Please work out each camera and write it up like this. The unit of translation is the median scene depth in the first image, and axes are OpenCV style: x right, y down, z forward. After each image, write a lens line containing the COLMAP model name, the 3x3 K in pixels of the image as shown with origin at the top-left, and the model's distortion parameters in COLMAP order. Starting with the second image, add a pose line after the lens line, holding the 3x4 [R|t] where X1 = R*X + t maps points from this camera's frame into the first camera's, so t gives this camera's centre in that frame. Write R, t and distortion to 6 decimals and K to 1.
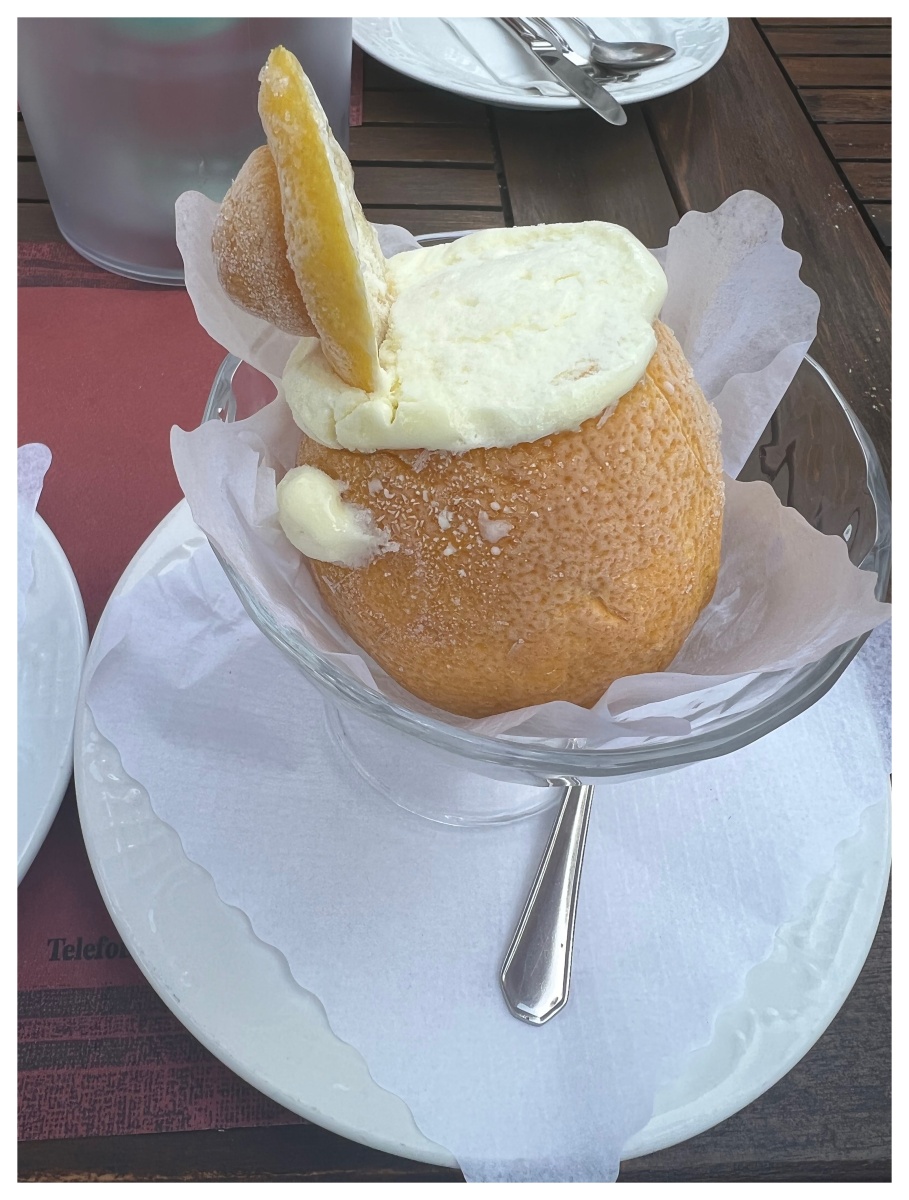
lens RADIAL K [[773.7, 0, 453.9], [0, 773.7, 571.3], [0, 0, 1]] dist [0.002856, -0.004601]
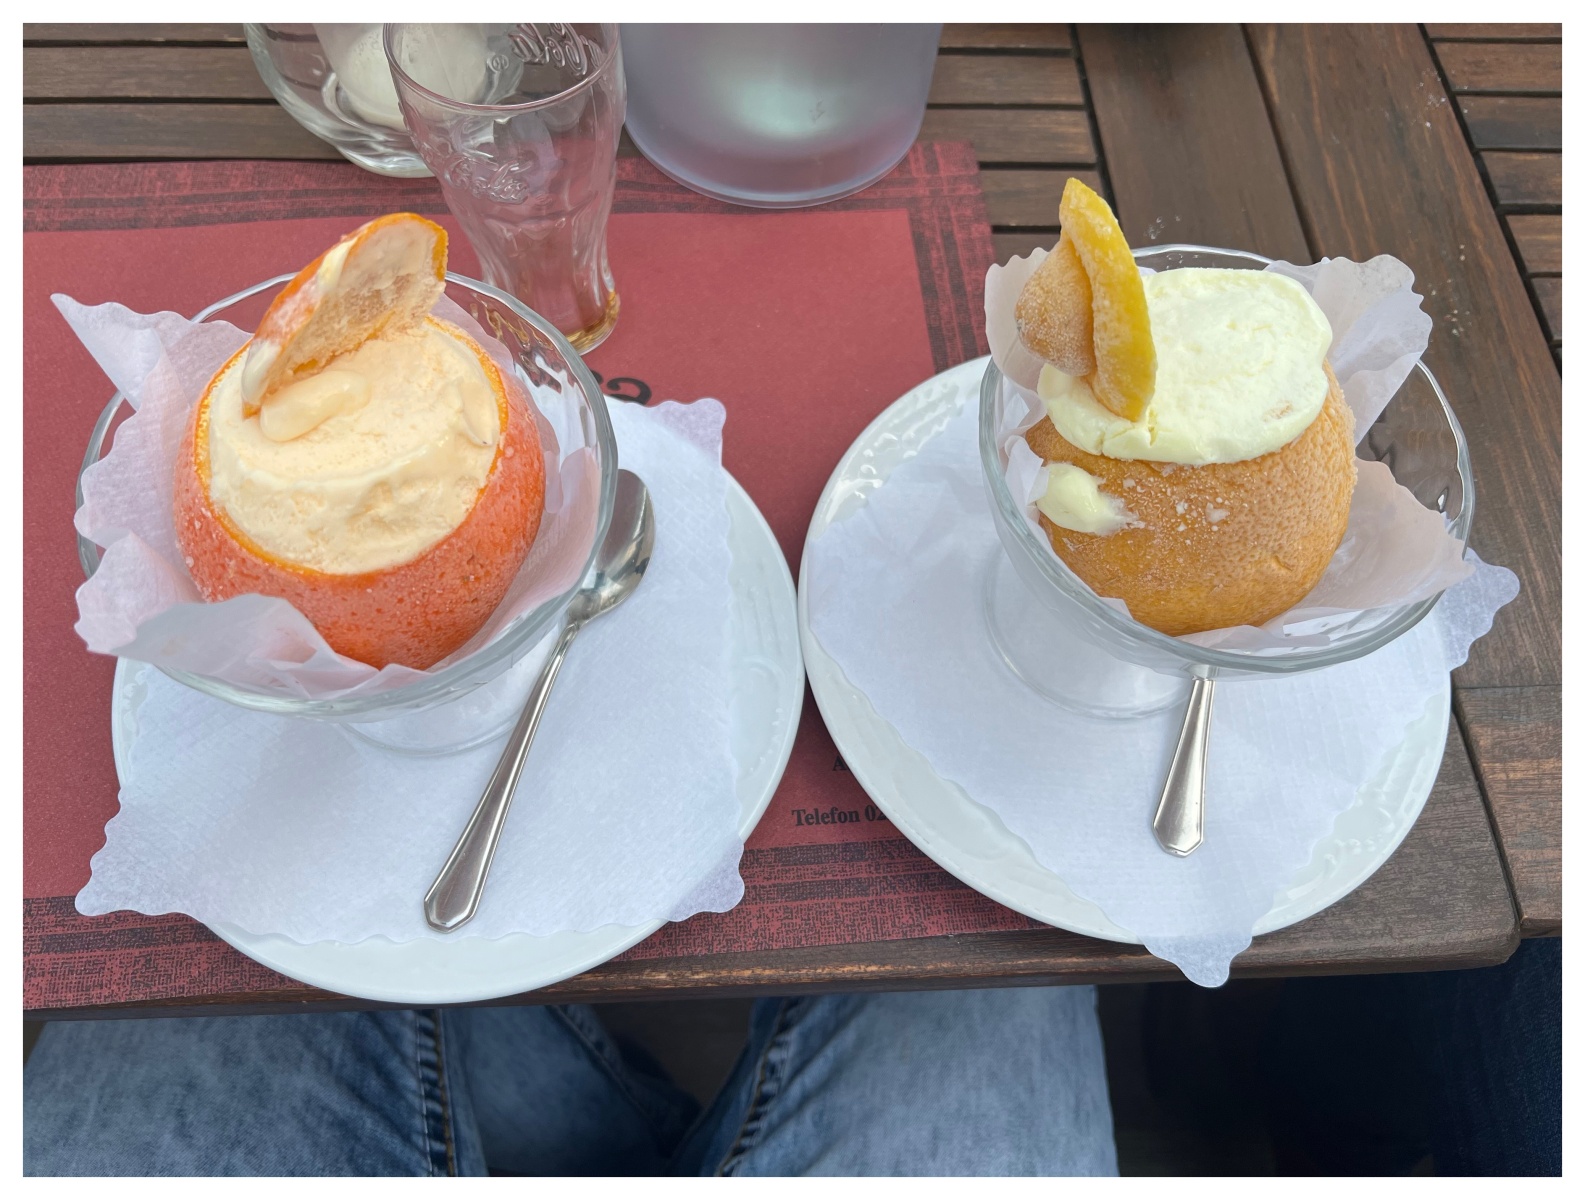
lens RADIAL K [[1194.3, 0, 792.5], [0, 1194.3, 600.0], [0, 0, 1]] dist [0.006823, -0.008525]
pose [[0.999296, -0.019377, 0.032132, -0.818976], [0.013642, 0.985356, 0.169961, -0.286879], [-0.034955, -0.169403, 0.984927, -1.244526]]
